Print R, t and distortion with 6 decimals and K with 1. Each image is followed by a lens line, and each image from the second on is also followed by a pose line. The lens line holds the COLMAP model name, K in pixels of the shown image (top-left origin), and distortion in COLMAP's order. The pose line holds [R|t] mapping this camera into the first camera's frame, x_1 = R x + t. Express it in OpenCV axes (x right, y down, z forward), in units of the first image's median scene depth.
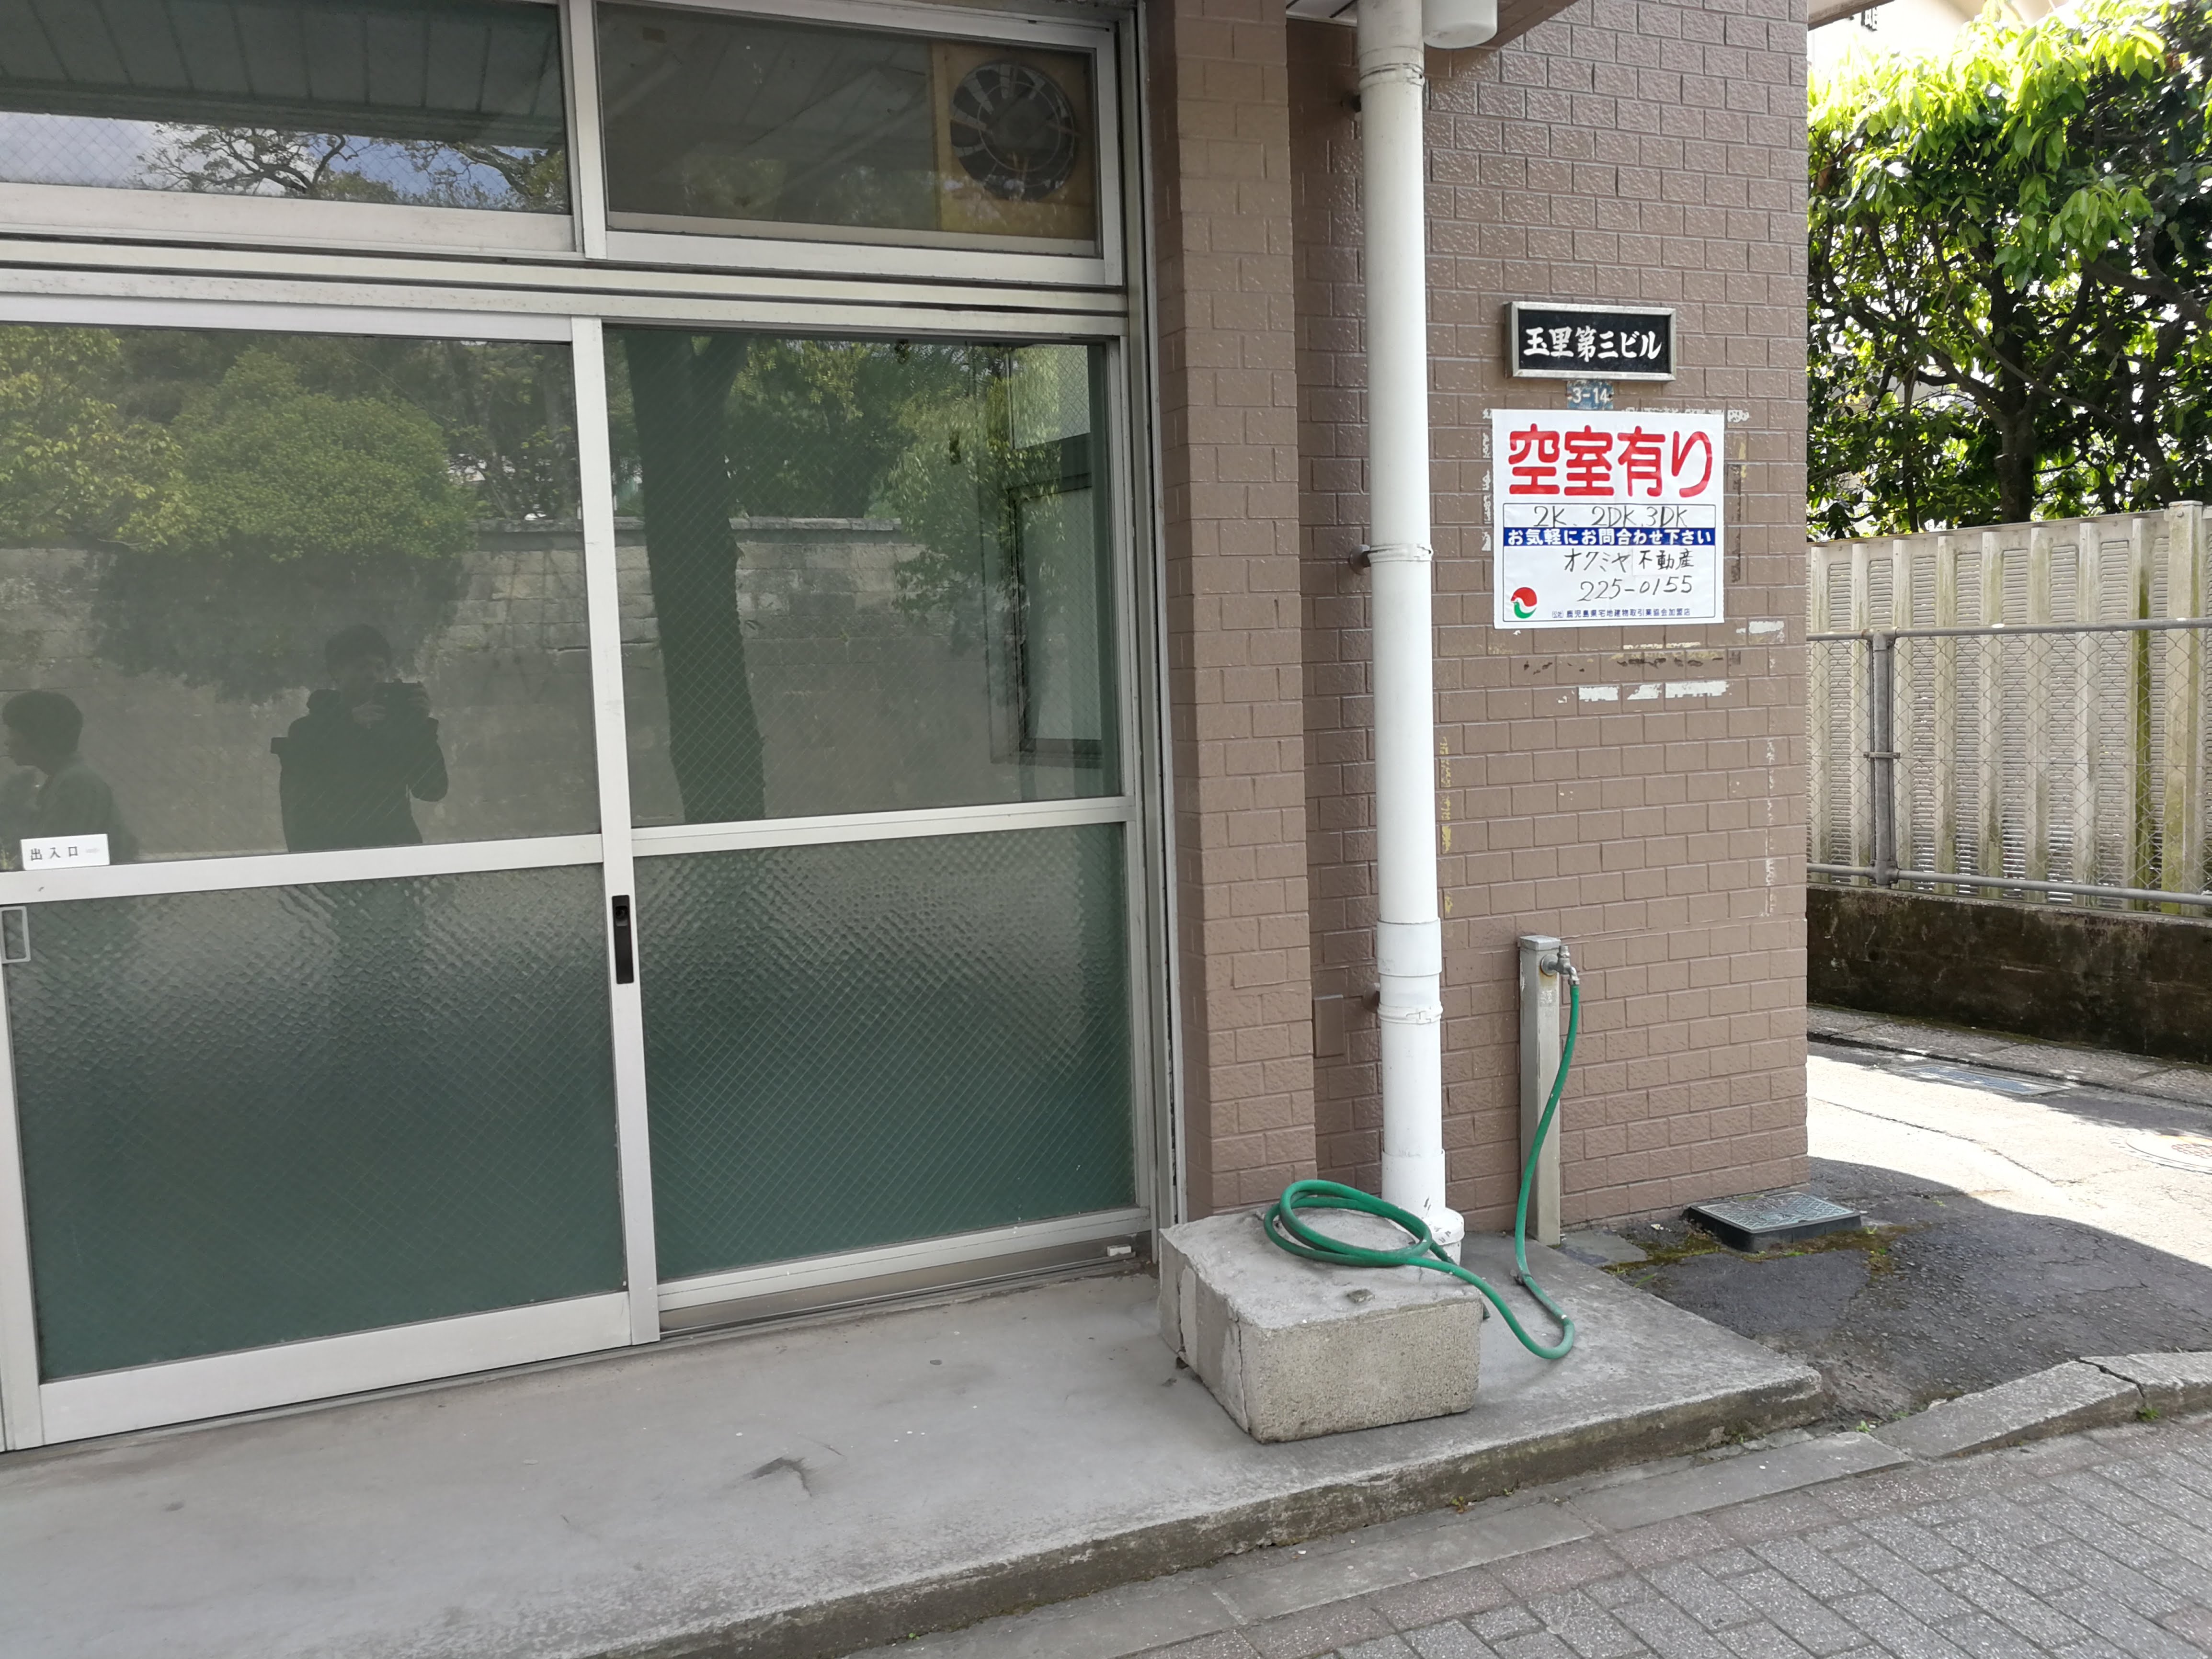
lens RADIAL K [[1728.1, 0, 1116.9], [0, 1728.1, 834.8], [0, 0, 1]] dist [-0.006498, -0.001538]
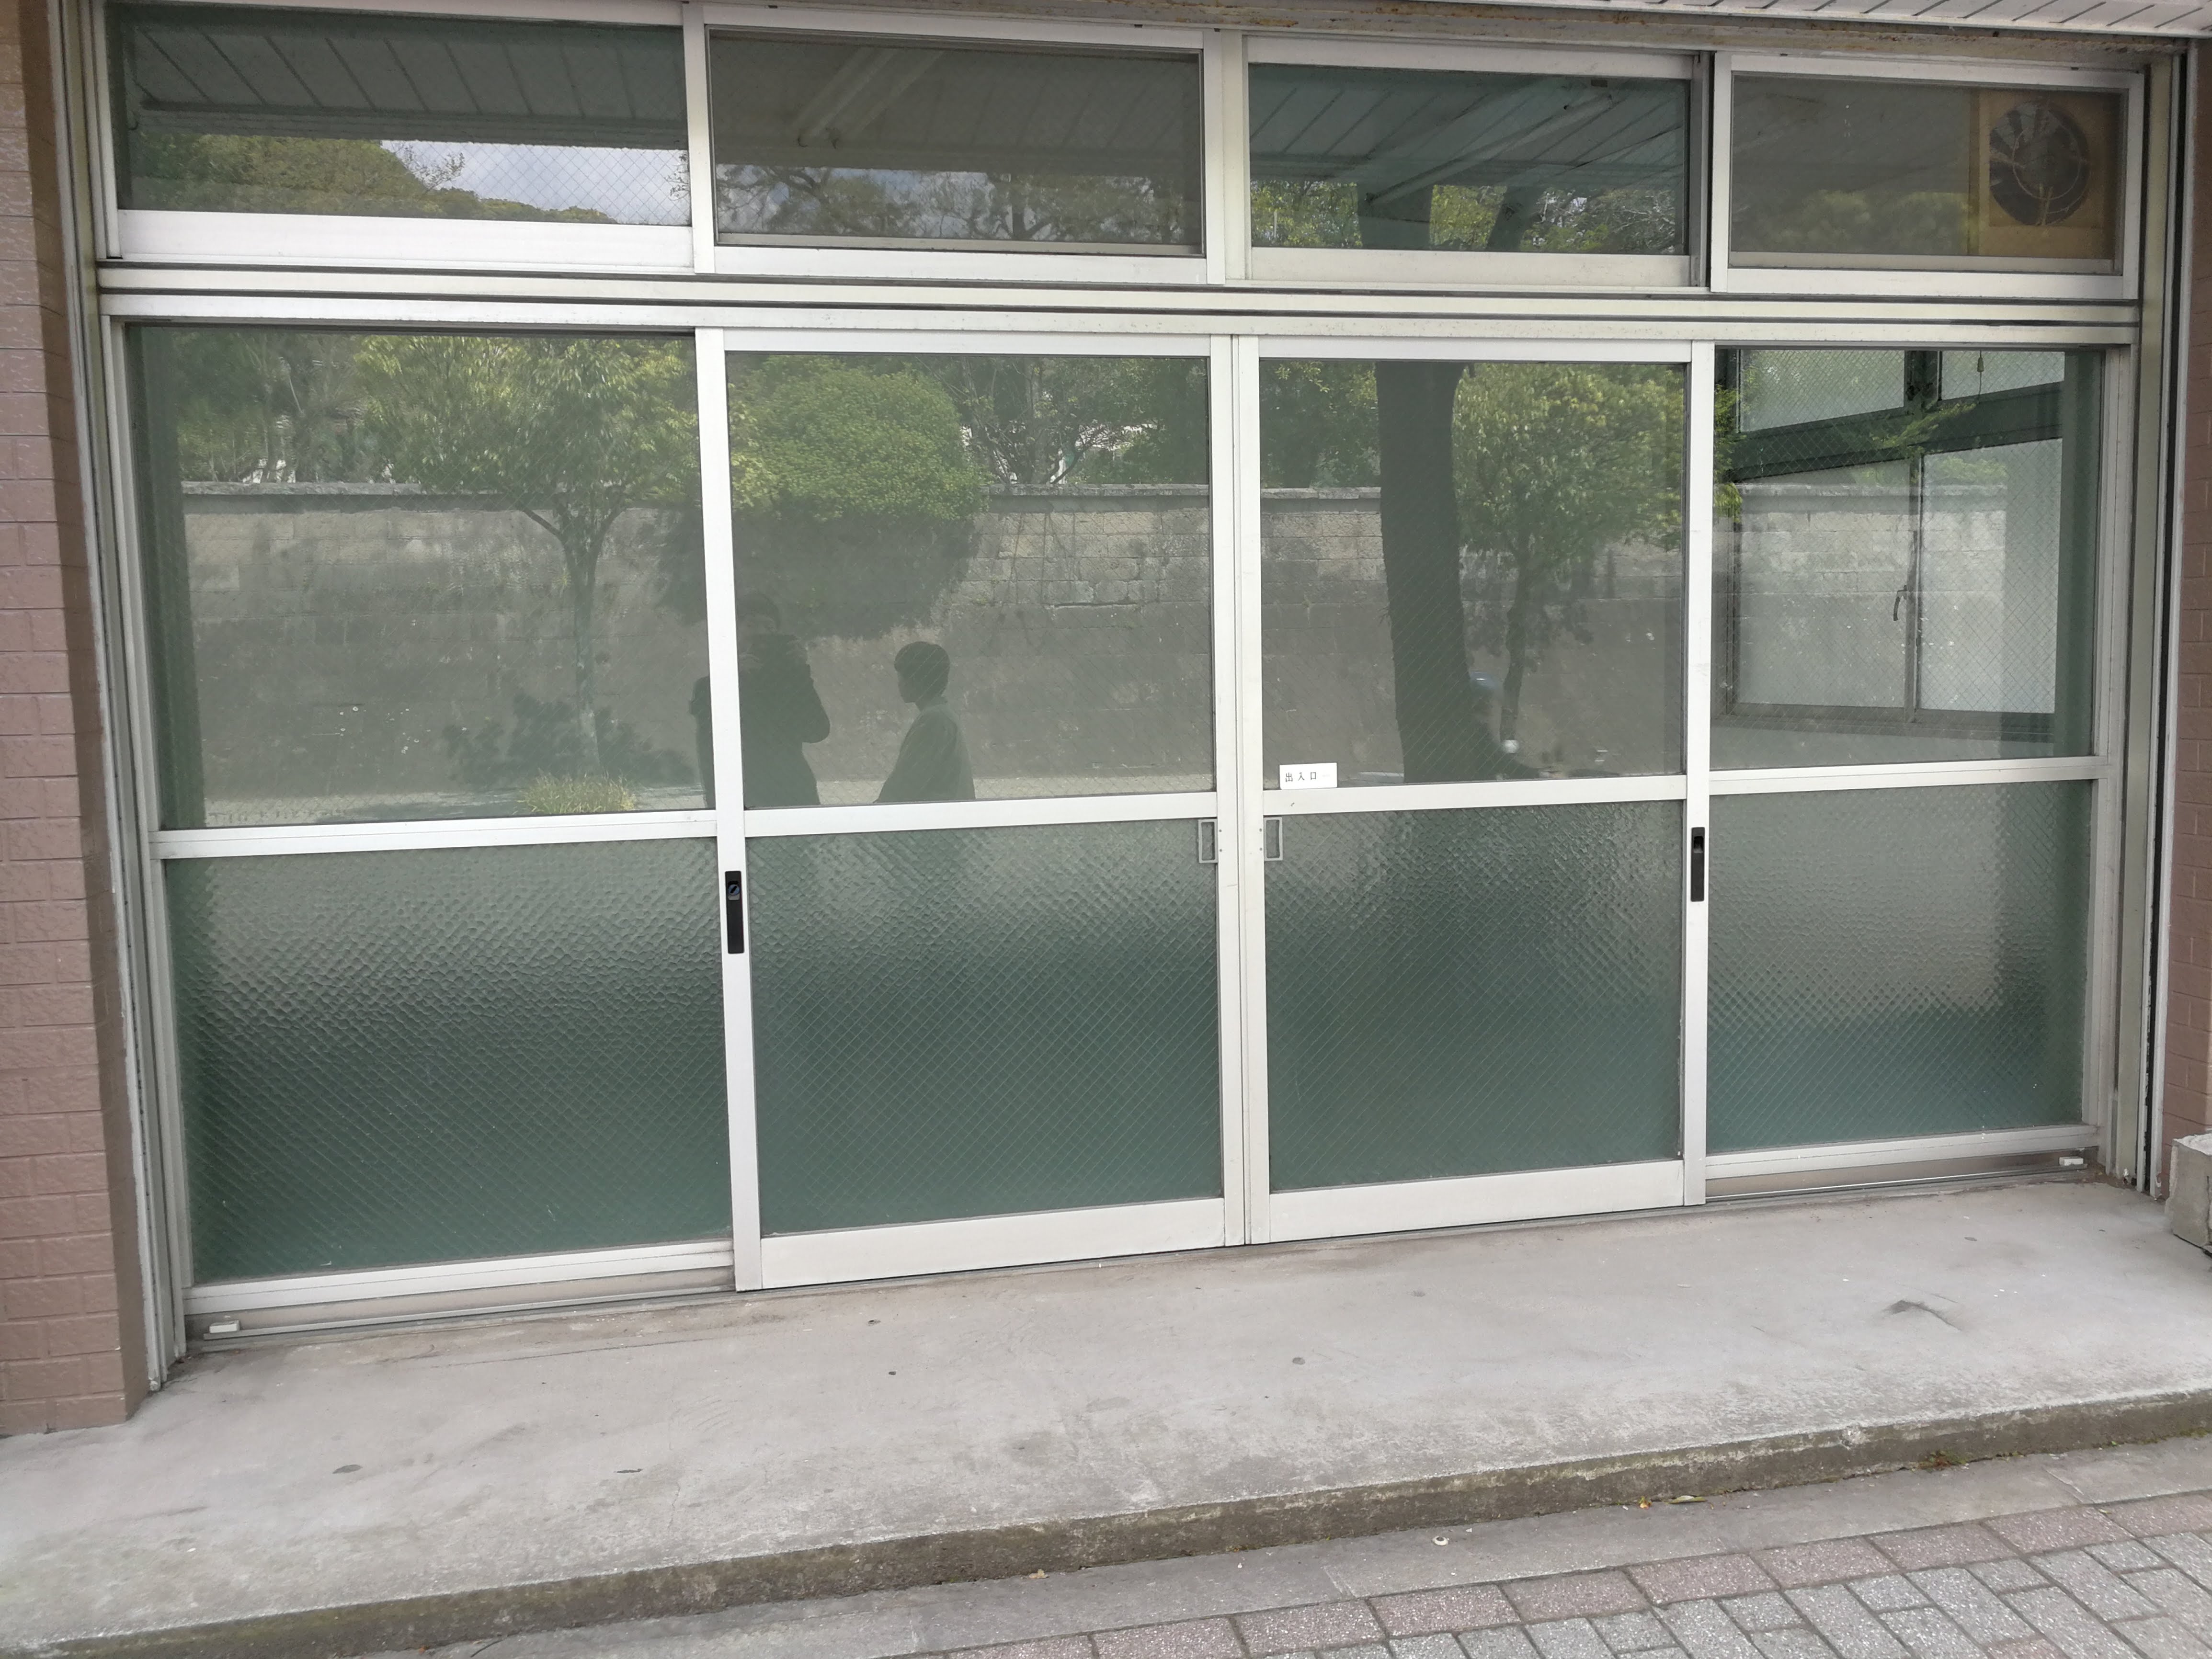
lens RADIAL K [[1728.1, 0, 1098.8], [0, 1728.1, 820.2], [0, 0, 1]] dist [-0.006498, -0.001538]
pose [[0.980328, 0.035980, -0.194067, -0.428404], [-0.032709, 0.999264, 0.020033, 0.018183], [0.194645, -0.013292, 0.980784, -0.229445]]
